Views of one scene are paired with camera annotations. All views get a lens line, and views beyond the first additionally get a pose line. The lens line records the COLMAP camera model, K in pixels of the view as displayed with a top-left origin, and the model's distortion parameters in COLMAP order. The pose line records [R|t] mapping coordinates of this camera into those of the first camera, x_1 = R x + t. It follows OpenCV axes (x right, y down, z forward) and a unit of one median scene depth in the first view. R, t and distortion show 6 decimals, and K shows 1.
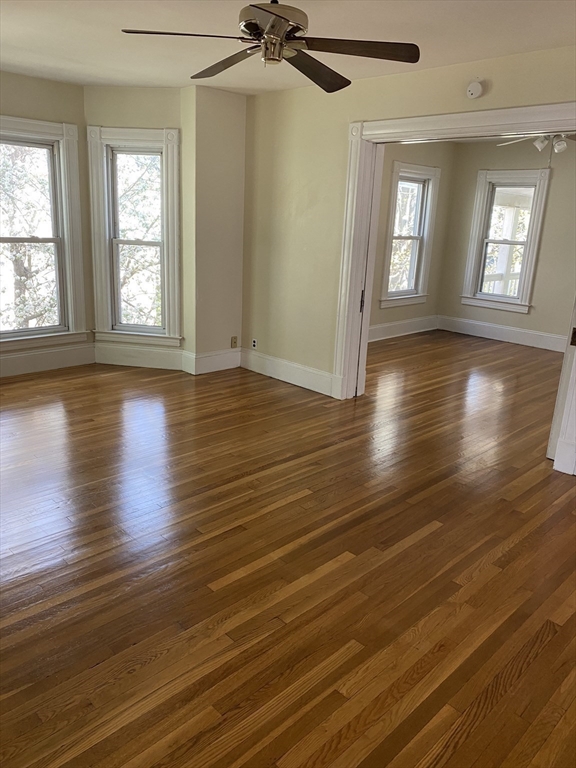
lens RADIAL K [[568.0, 0, 288.0], [0, 568.0, 384.0], [0, 0, 1]] dist [0.044287, -0.096729]
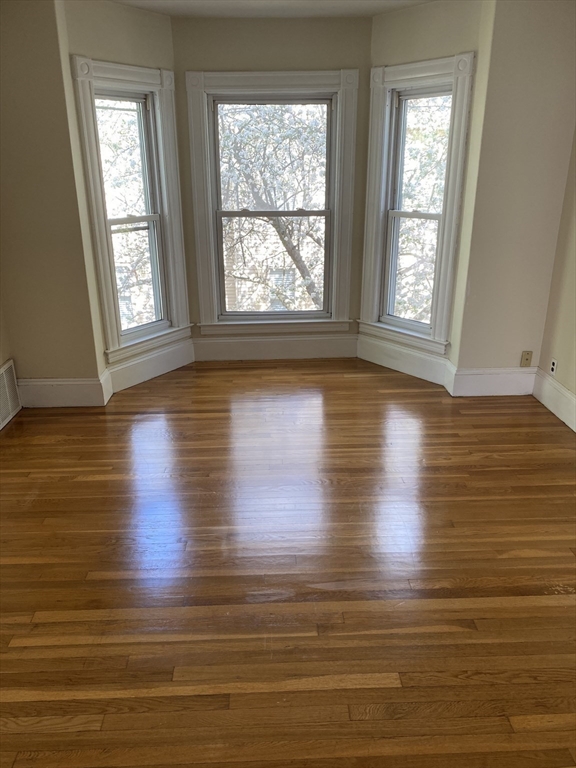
lens RADIAL K [[568.0, 0, 288.0], [0, 568.0, 384.0], [0, 0, 1]] dist [0.044287, -0.096729]
pose [[0.730648, 0.189902, -0.655813, 0.182459], [-0.147593, 0.981760, 0.119851, -0.100032], [0.666611, 0.009224, 0.745349, 0.344441]]
